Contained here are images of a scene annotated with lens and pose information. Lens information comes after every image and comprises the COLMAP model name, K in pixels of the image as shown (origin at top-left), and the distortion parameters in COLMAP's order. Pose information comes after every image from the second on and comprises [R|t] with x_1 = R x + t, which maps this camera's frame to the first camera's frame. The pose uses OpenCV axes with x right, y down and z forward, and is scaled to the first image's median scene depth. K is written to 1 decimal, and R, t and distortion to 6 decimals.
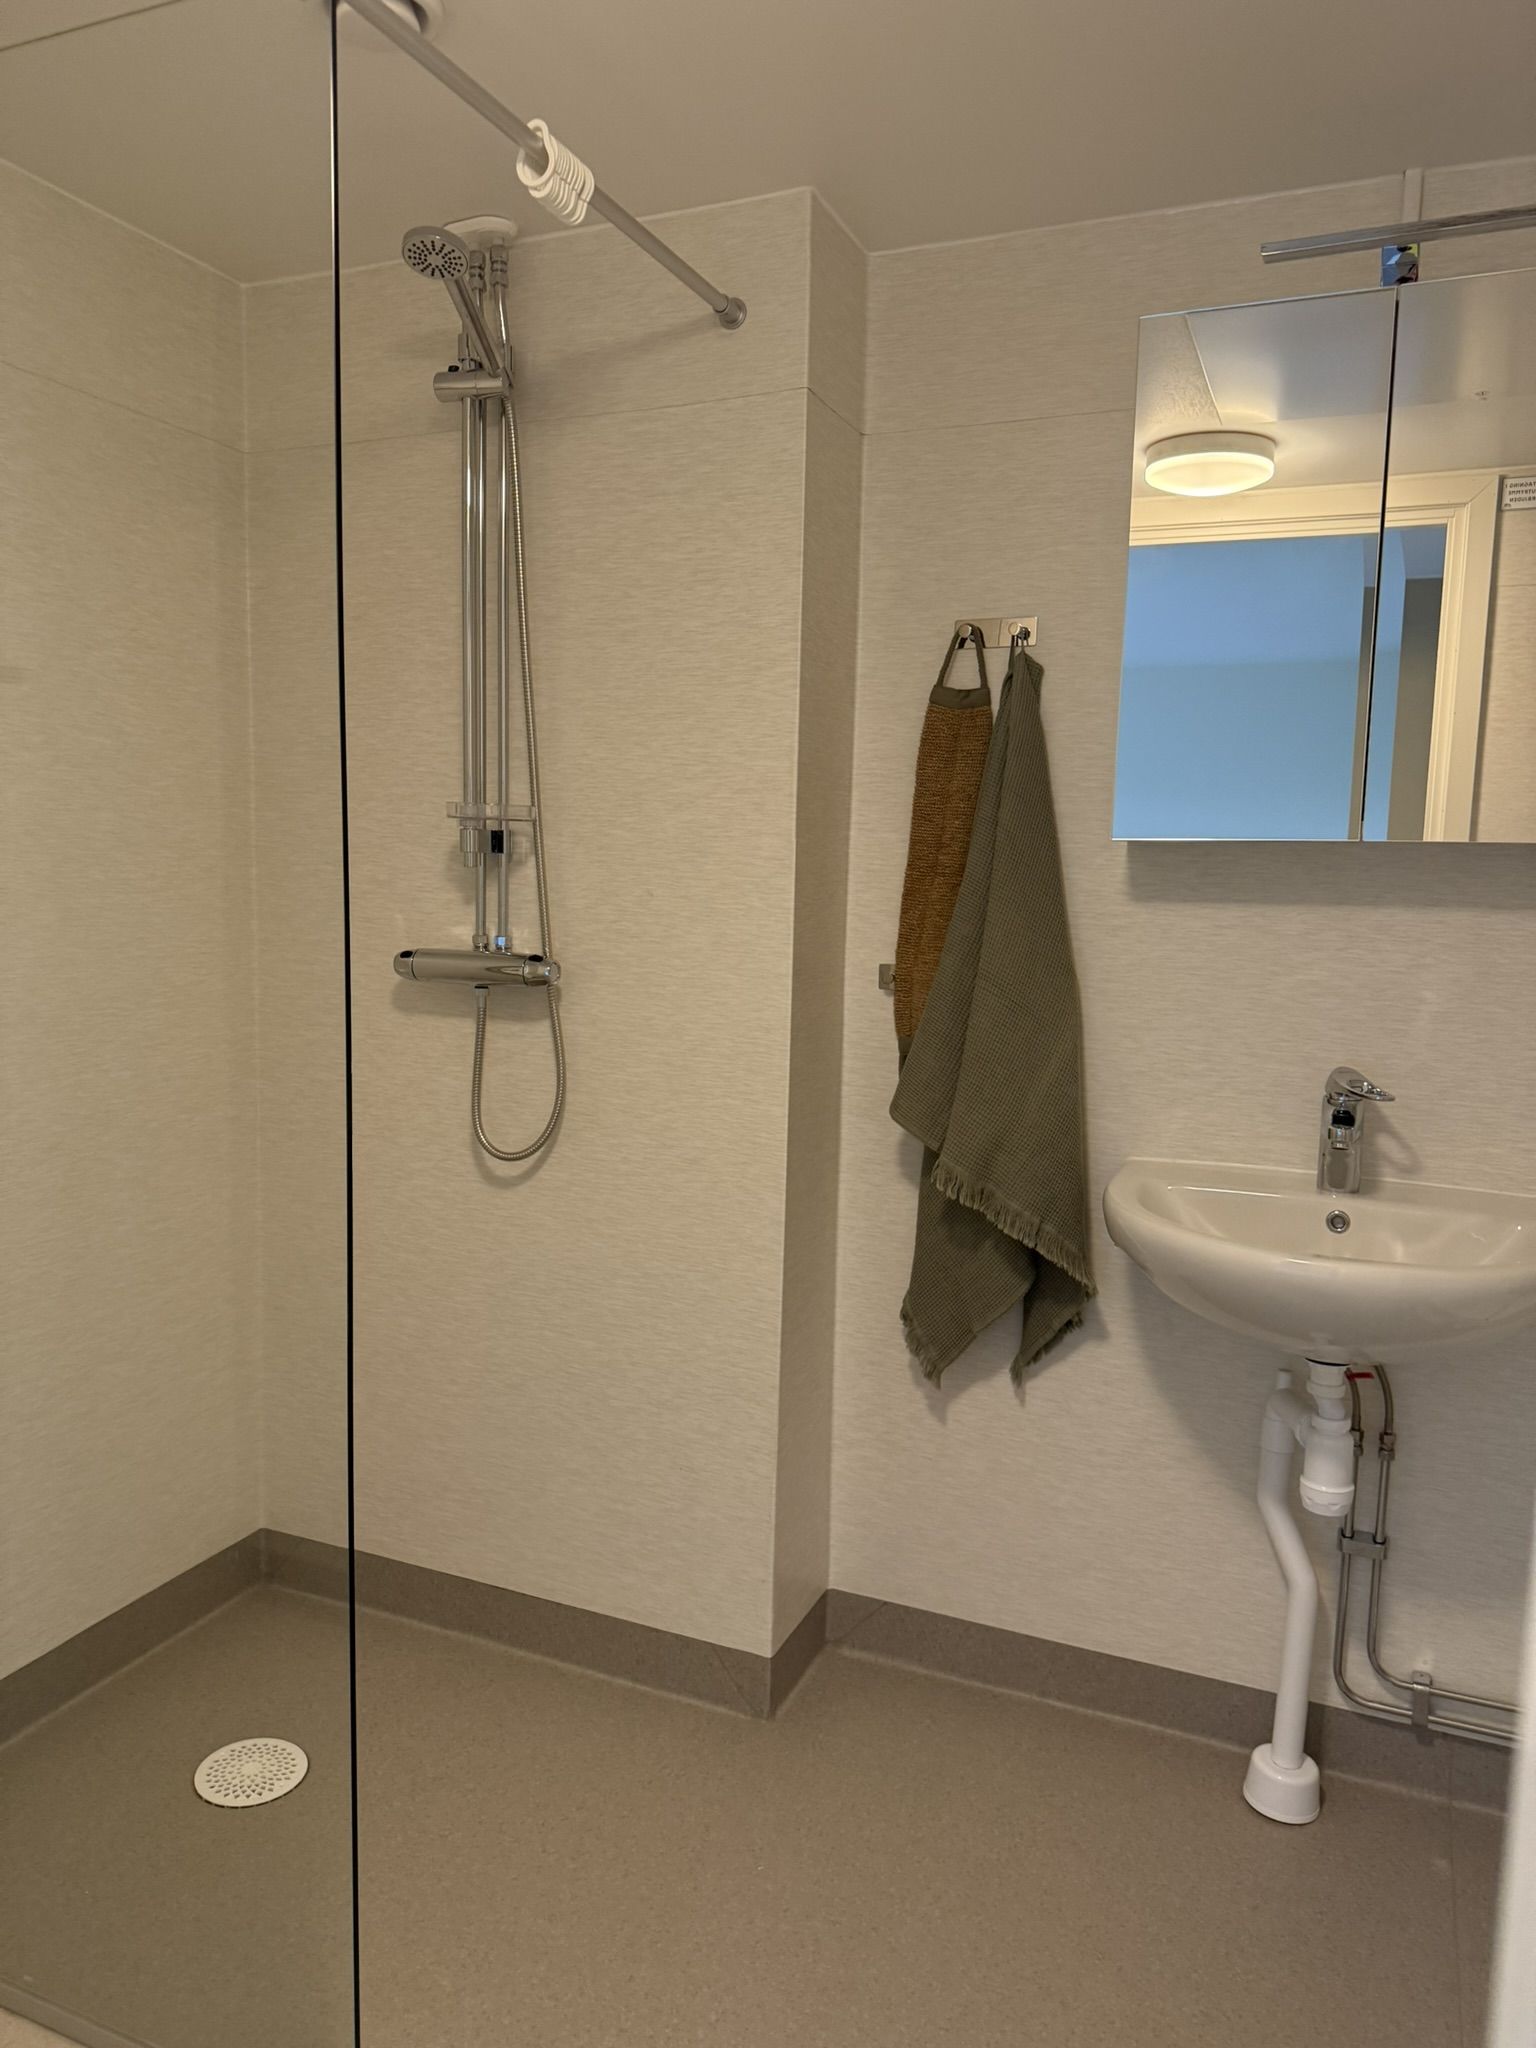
lens RADIAL K [[1456.7, 0, 768.0], [0, 1456.7, 1024.0], [0, 0, 1]] dist [0.157288, -0.227306]
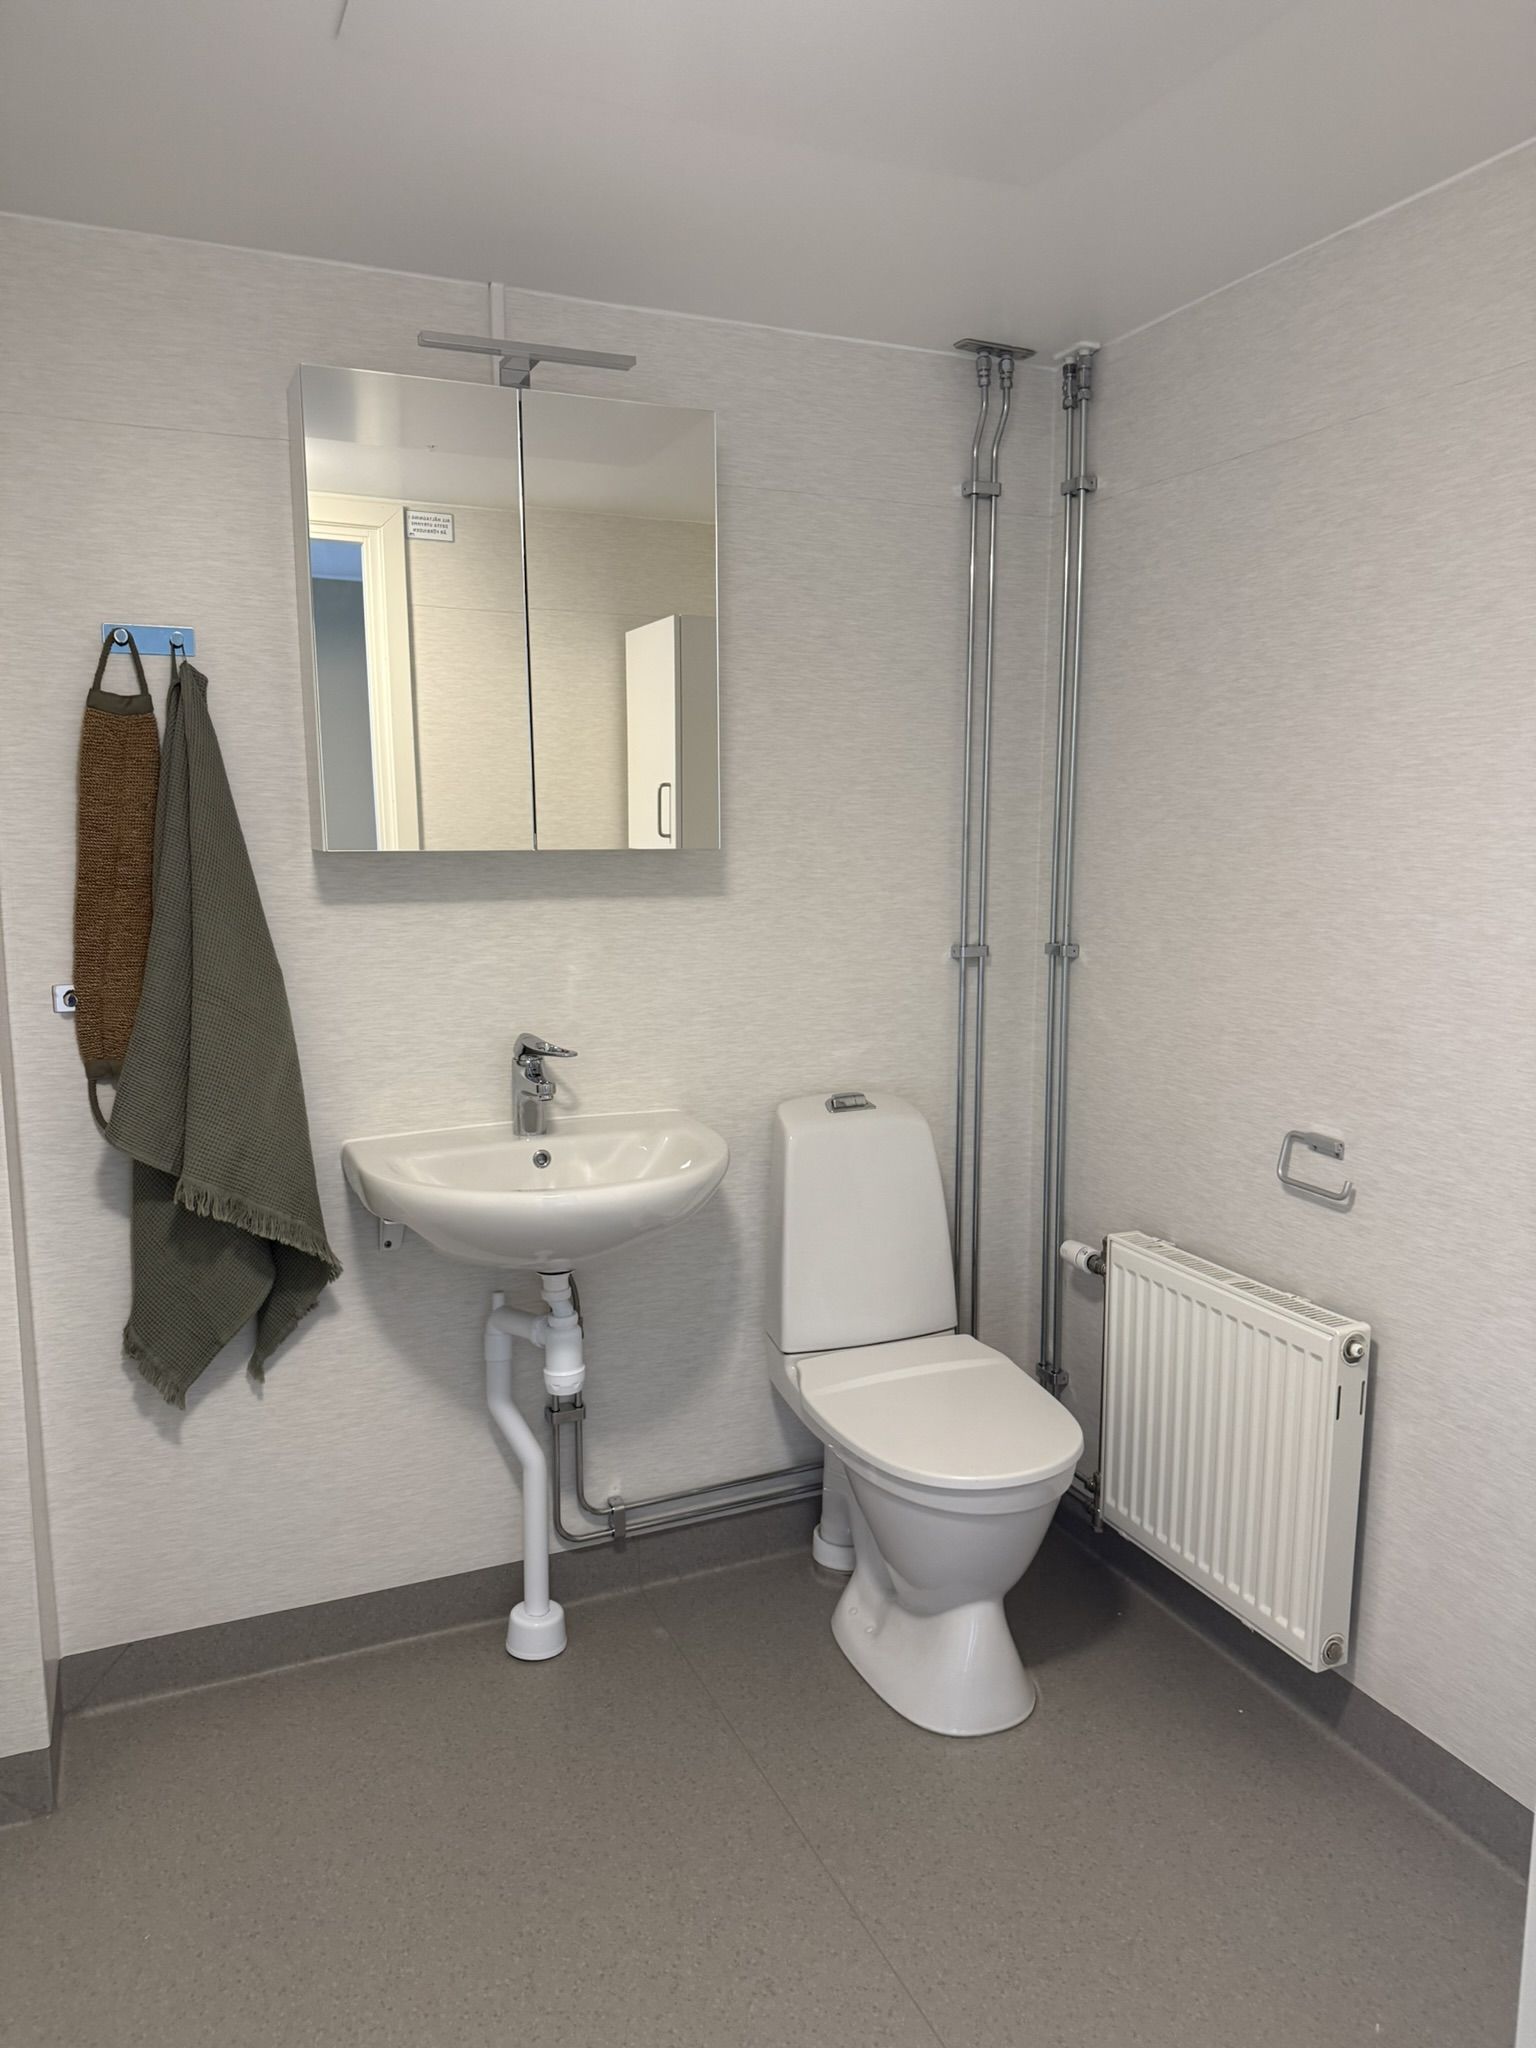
lens RADIAL K [[1456.7, 0, 768.0], [0, 1456.7, 1024.0], [0, 0, 1]] dist [0.157288, -0.227306]
pose [[0.686372, -0.122376, 0.716881, -0.308567], [0.102241, 0.992188, 0.071483, -0.040380], [-0.720028, 0.024231, 0.693522, 0.021097]]
